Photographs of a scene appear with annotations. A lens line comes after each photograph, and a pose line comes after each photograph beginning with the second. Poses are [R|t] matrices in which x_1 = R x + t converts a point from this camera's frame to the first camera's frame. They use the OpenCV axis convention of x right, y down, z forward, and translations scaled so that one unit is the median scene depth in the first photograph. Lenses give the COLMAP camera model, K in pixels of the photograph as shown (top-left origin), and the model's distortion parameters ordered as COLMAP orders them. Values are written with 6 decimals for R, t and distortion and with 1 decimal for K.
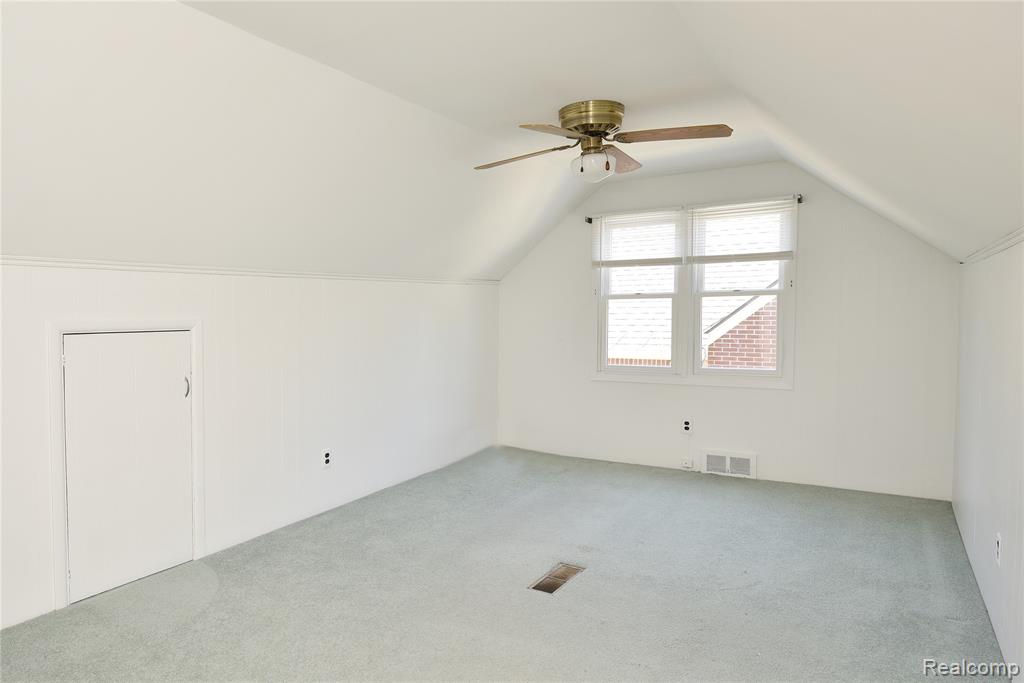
lens RADIAL K [[629.9, 0, 511.9], [0, 629.9, 307.6], [0, 0, 1]] dist [-0.002175, -0.001025]
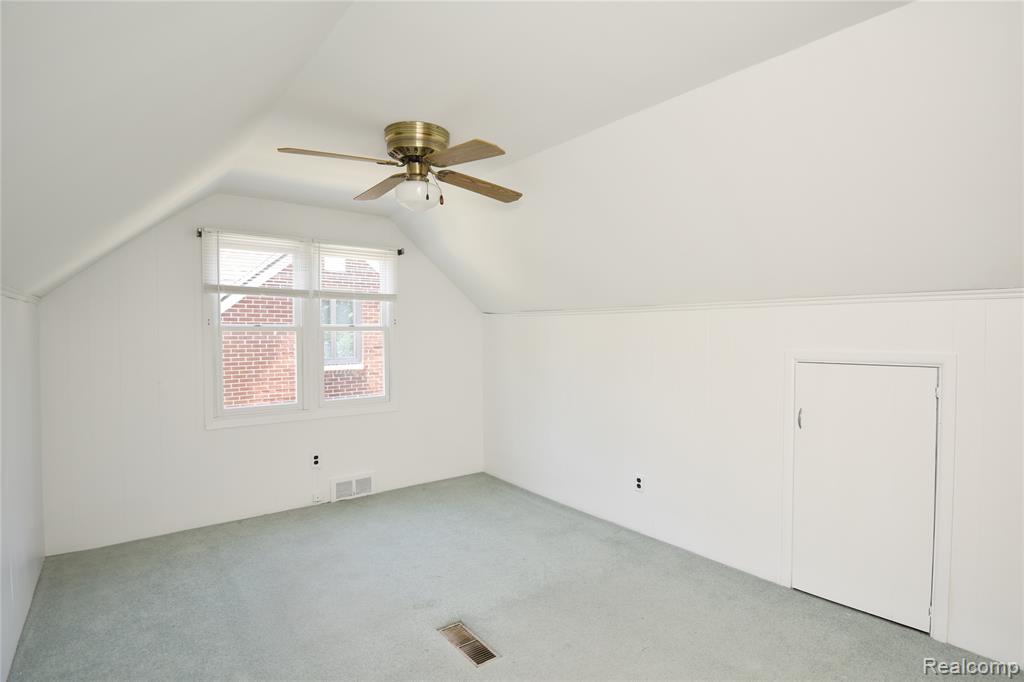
lens RADIAL K [[522.5, 0, 512.0], [0, 522.5, 341.0], [0, 0, 1]] dist [0.000721, -0.000073]
pose [[0.375920, -0.000408, 0.926652, -0.387205], [-0.013700, 0.999888, 0.005998, -0.010500], [-0.926551, -0.014949, 0.375873, 0.418411]]
